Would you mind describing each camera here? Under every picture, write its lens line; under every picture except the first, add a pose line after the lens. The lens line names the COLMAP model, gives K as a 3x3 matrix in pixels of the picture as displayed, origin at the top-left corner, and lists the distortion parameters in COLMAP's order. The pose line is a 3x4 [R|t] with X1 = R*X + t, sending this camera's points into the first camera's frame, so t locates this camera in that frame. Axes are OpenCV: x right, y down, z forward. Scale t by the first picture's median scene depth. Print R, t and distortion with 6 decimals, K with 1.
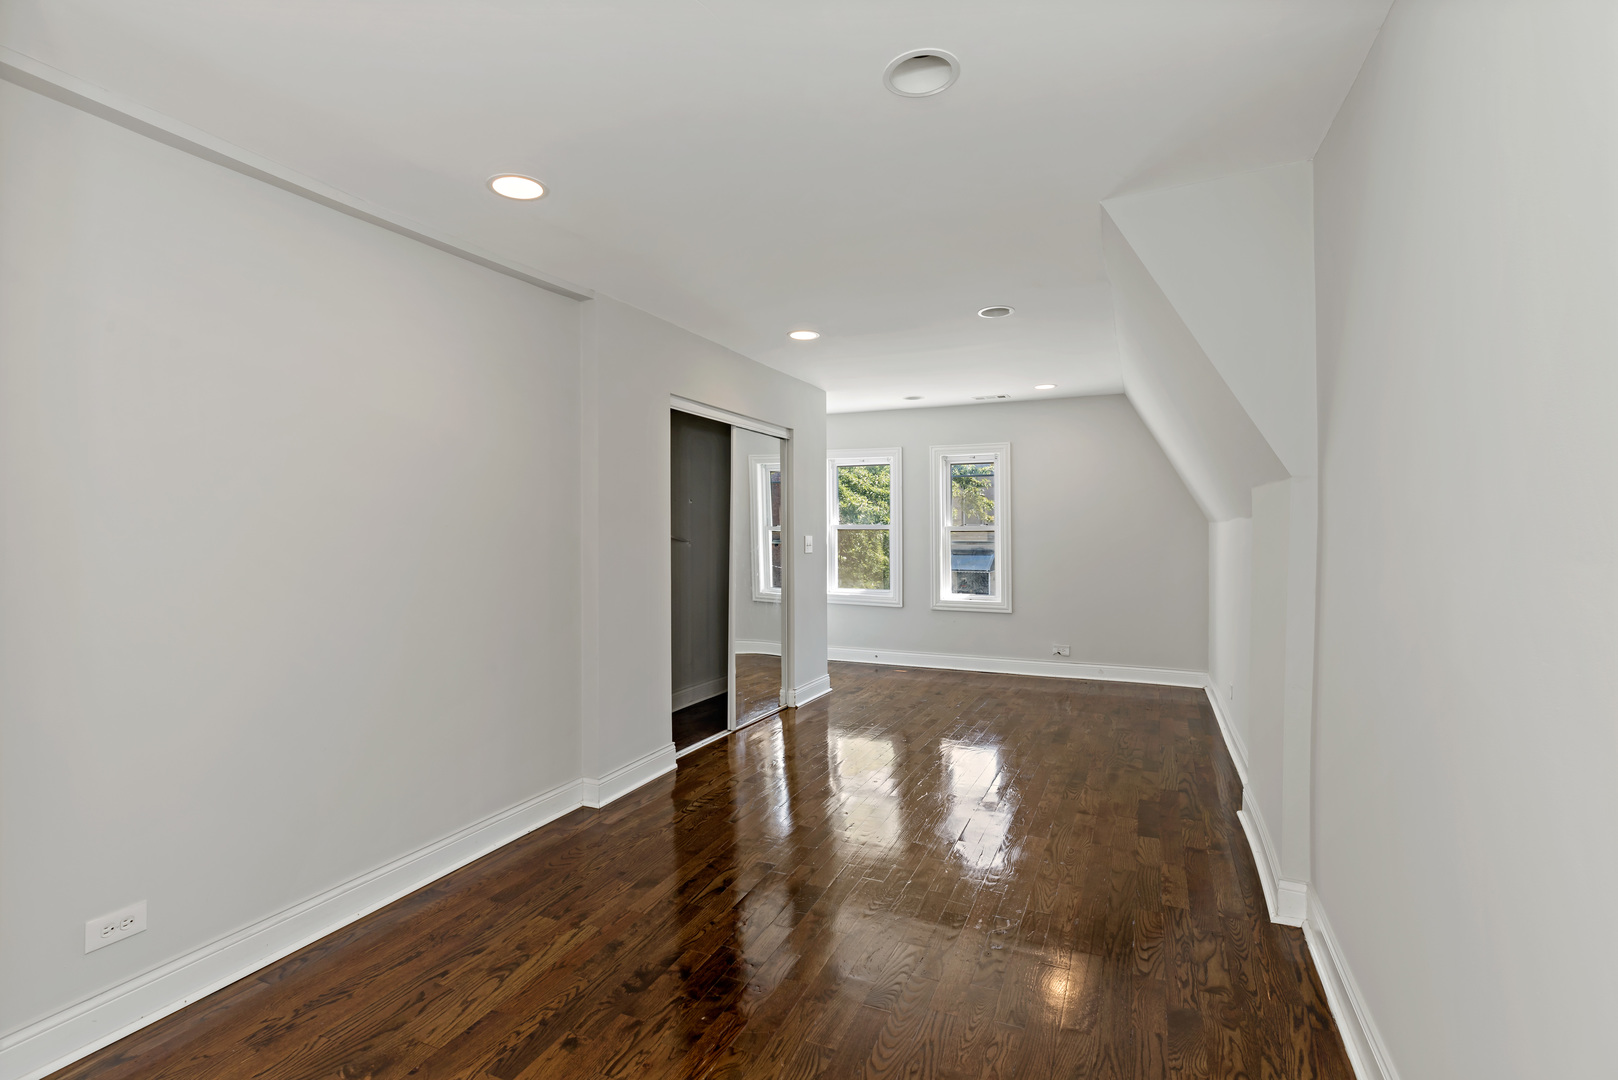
lens RADIAL K [[707.6, 0, 814.6], [0, 707.6, 530.5], [0, 0, 1]] dist [0.001600, 0.000303]
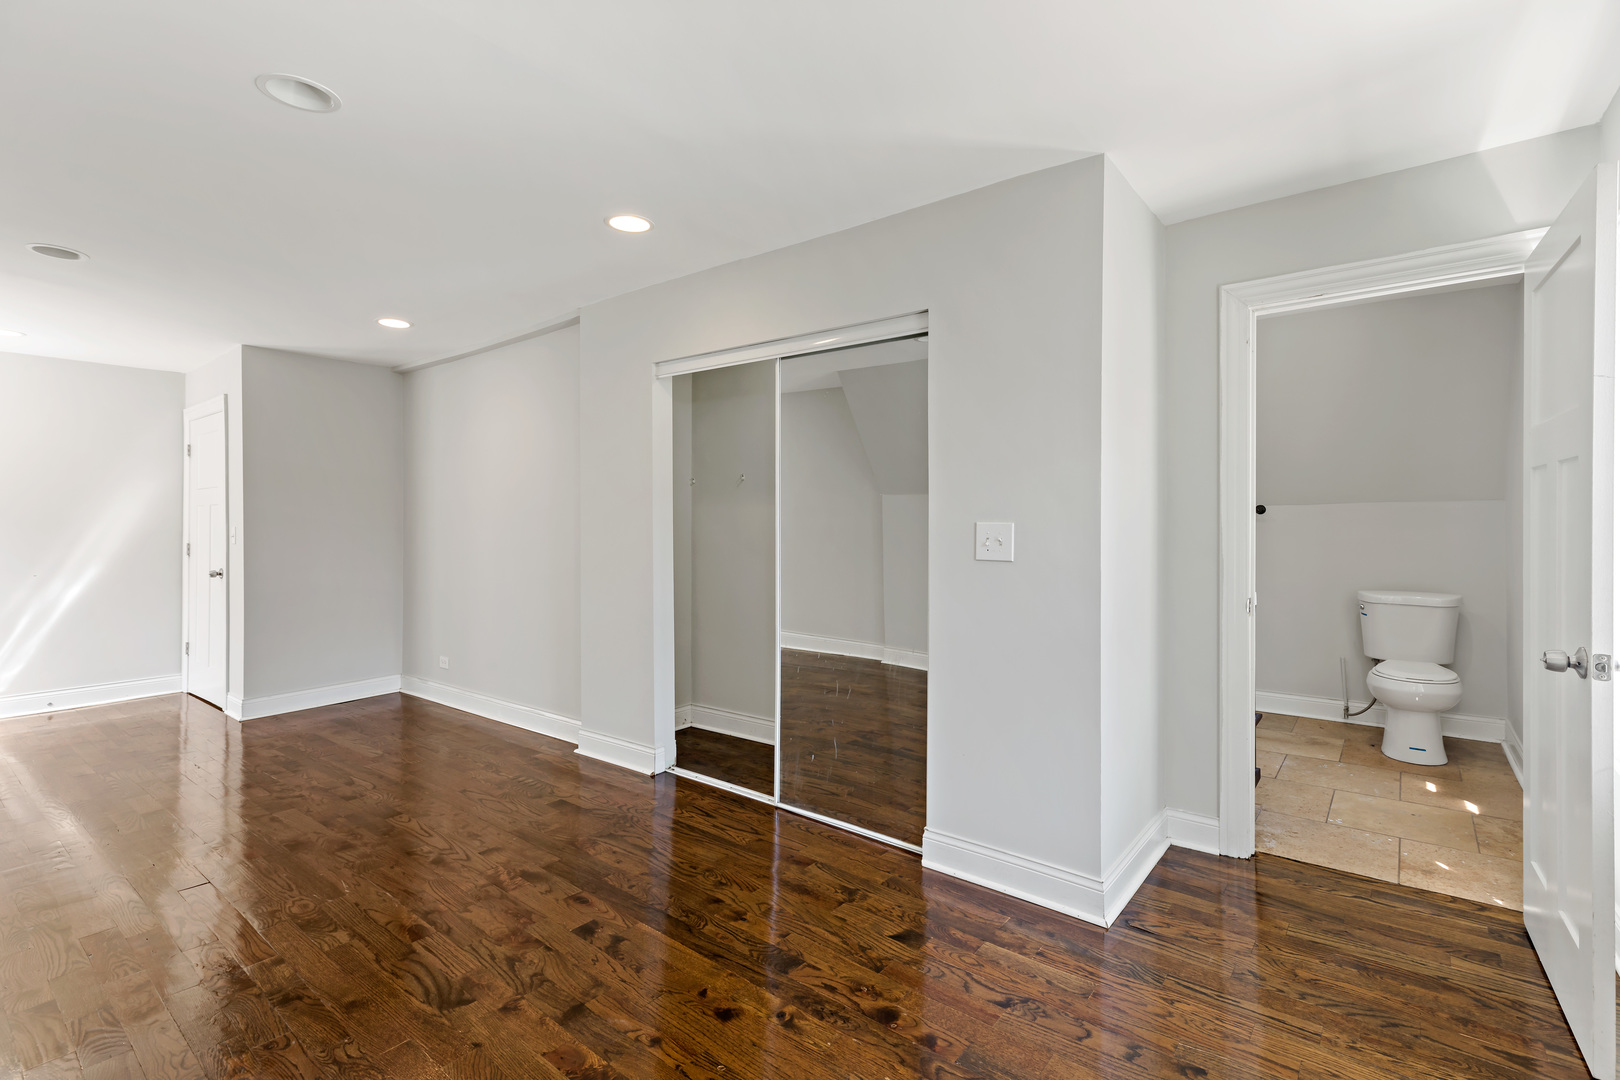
lens RADIAL K [[708.5, 0, 815.6], [0, 708.5, 530.5], [0, 0, 1]] dist [0.001600, 0.000303]
pose [[-0.195480, 0.017290, -0.980555, 0.745911], [-0.004187, 0.999821, 0.018464, 0.003124], [0.980699, 0.007715, -0.195372, 1.591113]]
